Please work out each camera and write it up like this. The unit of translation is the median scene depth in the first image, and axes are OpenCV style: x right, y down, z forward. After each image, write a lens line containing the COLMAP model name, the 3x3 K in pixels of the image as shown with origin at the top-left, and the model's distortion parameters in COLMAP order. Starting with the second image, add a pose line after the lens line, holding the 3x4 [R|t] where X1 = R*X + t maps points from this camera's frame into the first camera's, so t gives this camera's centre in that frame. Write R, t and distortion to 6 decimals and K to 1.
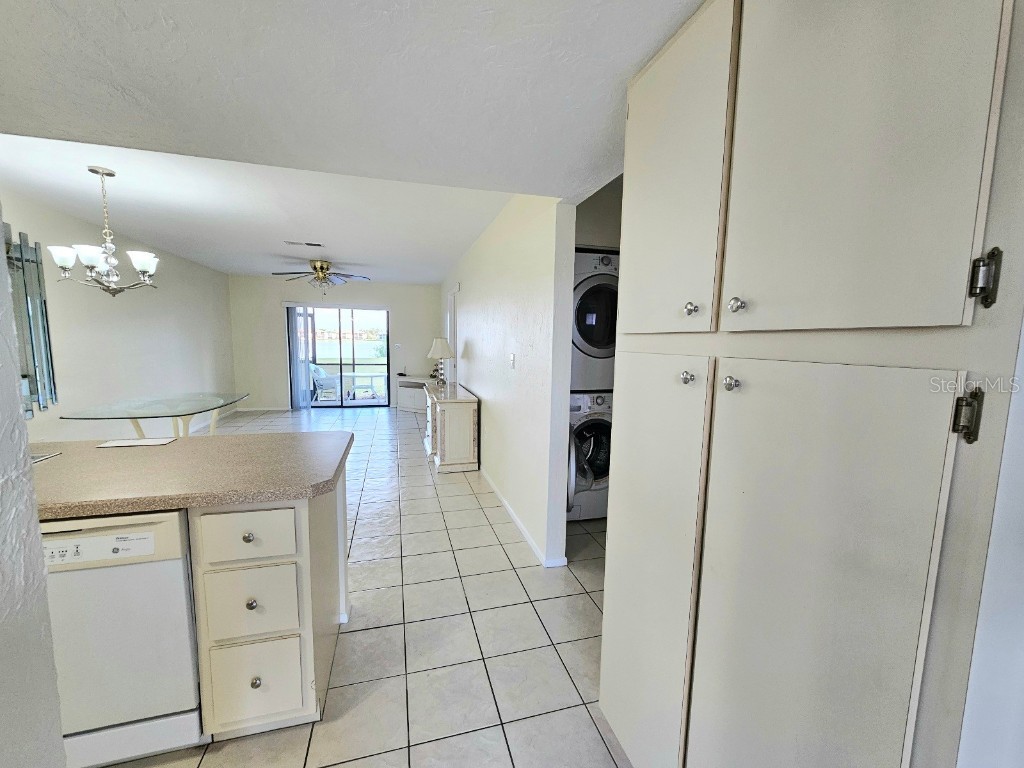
lens RADIAL K [[418.7, 0, 516.3], [0, 418.7, 391.7], [0, 0, 1]] dist [-0.000690, -0.000759]
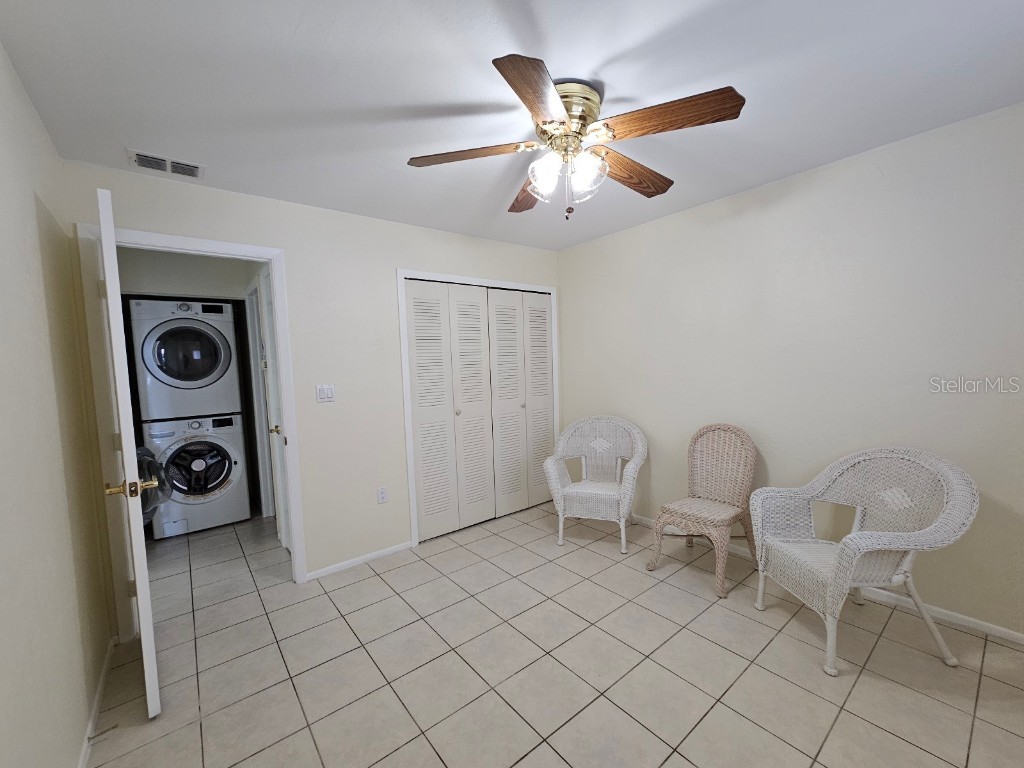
lens RADIAL K [[418.7, 0, 513.8], [0, 418.7, 391.1], [0, 0, 1]] dist [-0.000690, -0.000759]
pose [[0.916451, -0.079500, 0.392171, 0.362202], [0.100949, 0.994299, -0.034343, 0.036335], [-0.387205, 0.071063, 0.919251, -0.268828]]
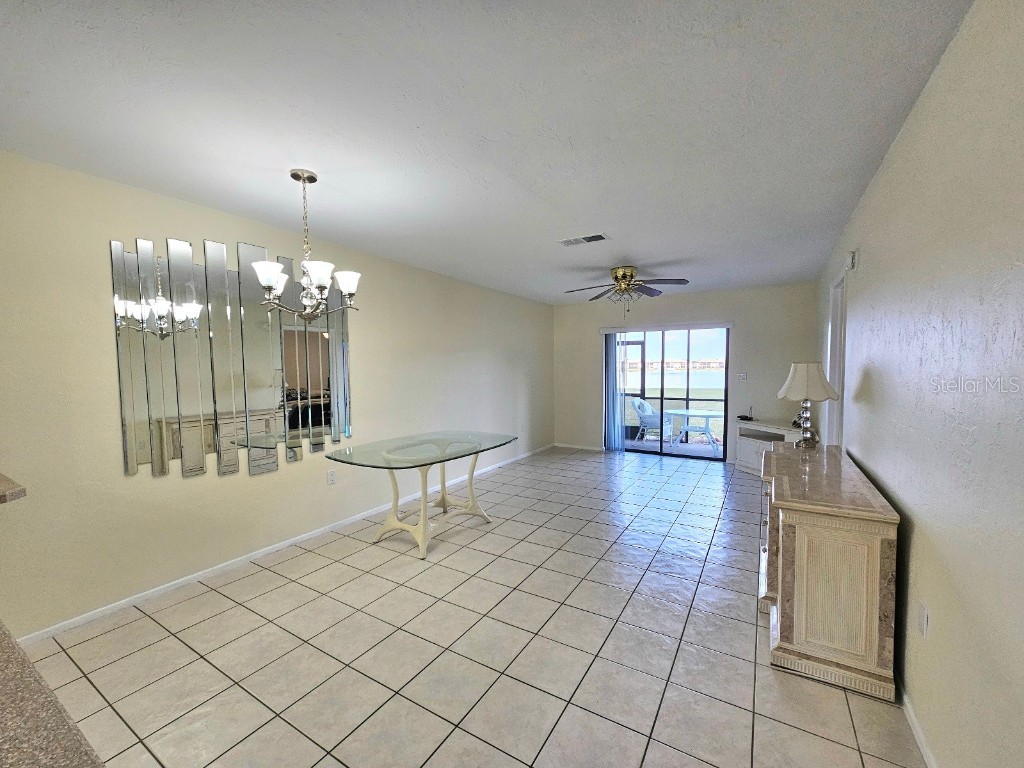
lens RADIAL K [[418.7, 0, 512.2], [0, 418.7, 391.2], [0, 0, 1]] dist [-0.000690, -0.000759]
pose [[0.675884, 0.015055, -0.736854, -0.047100], [-0.068014, 0.996799, -0.042021, -0.051072], [0.733863, 0.078518, 0.674744, 0.435099]]
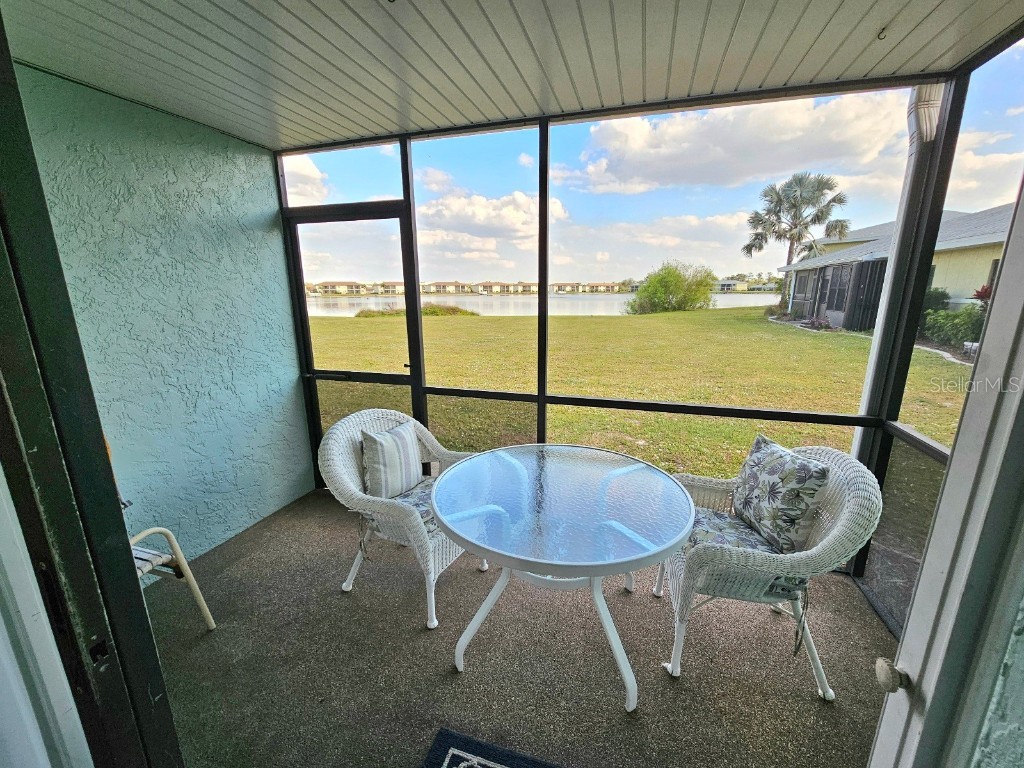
lens RADIAL K [[418.7, 0, 509.7], [0, 418.7, 387.5], [0, 0, 1]] dist [-0.000690, -0.000759]
pose [[0.830669, 0.105533, -0.546673, -0.565966], [-0.049889, 0.992030, 0.115701, -0.213064], [0.554526, -0.068836, 0.829314, 1.654863]]
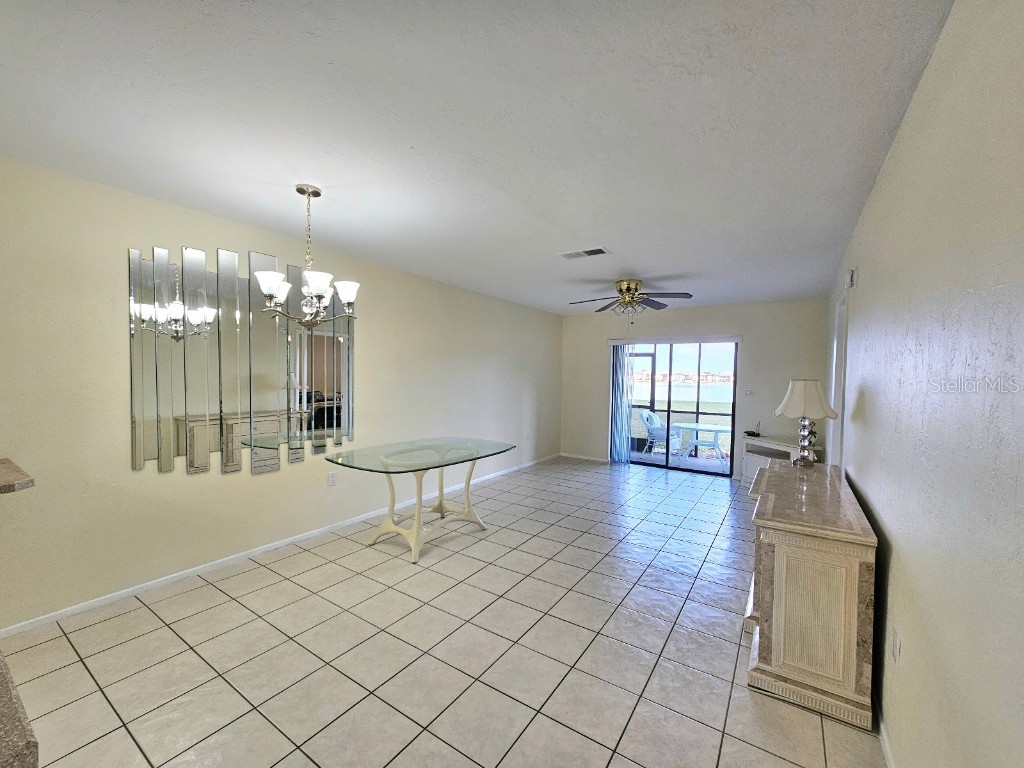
lens RADIAL K [[418.7, 0, 512.7], [0, 418.7, 389.5], [0, 0, 1]] dist [-0.000690, -0.000759]
pose [[0.647461, 0.017185, -0.761905, -0.018423], [-0.098443, 0.993256, -0.061253, -0.055773], [0.755714, 0.114664, 0.644786, 0.451913]]
